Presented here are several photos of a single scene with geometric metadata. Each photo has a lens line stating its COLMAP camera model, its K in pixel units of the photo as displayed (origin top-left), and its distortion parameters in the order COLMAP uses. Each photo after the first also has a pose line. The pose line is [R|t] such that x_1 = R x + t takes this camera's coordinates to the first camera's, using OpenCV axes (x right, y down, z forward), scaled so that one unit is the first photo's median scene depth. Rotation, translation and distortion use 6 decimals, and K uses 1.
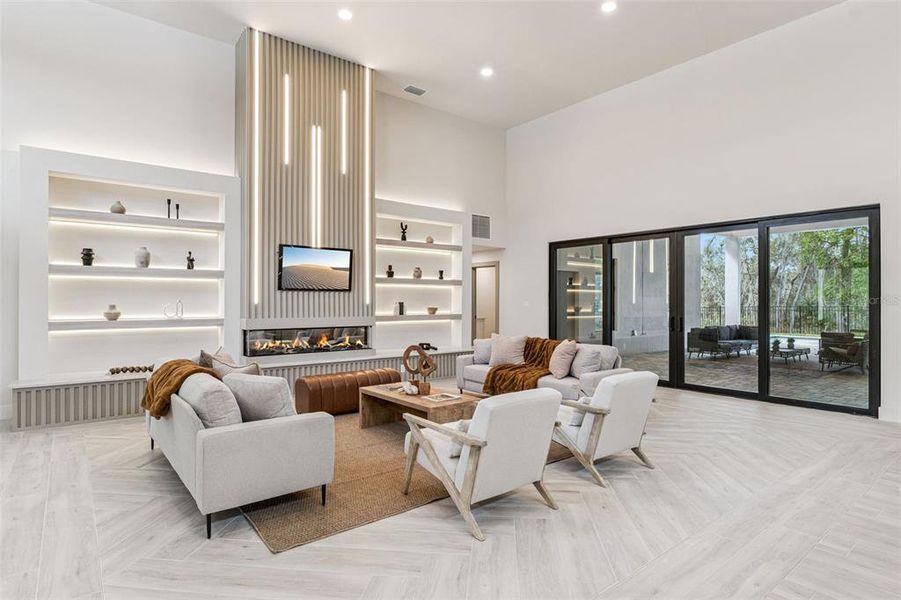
lens RADIAL K [[484.4, 0, 449.3], [0, 484.4, 298.5], [0, 0, 1]] dist [-0.010160, 0.003083]
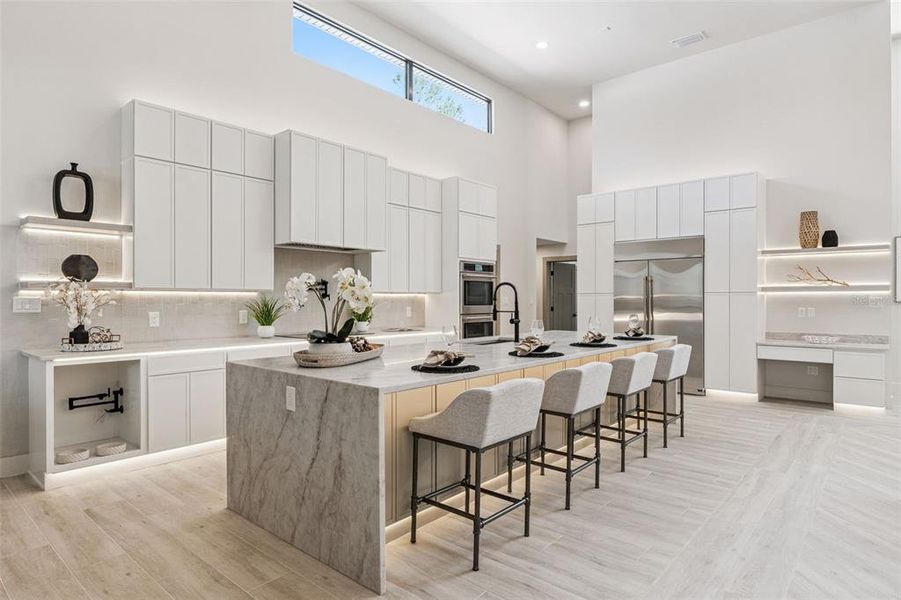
lens RADIAL K [[509.8, 0, 449.8], [0, 509.8, 298.6], [0, 0, 1]] dist [0.000231, -0.002818]
pose [[-0.982187, -0.004280, -0.187855, 0.636726], [-0.003666, 0.999987, -0.003616, 0.007320], [0.187868, -0.002863, -0.982190, 0.821325]]
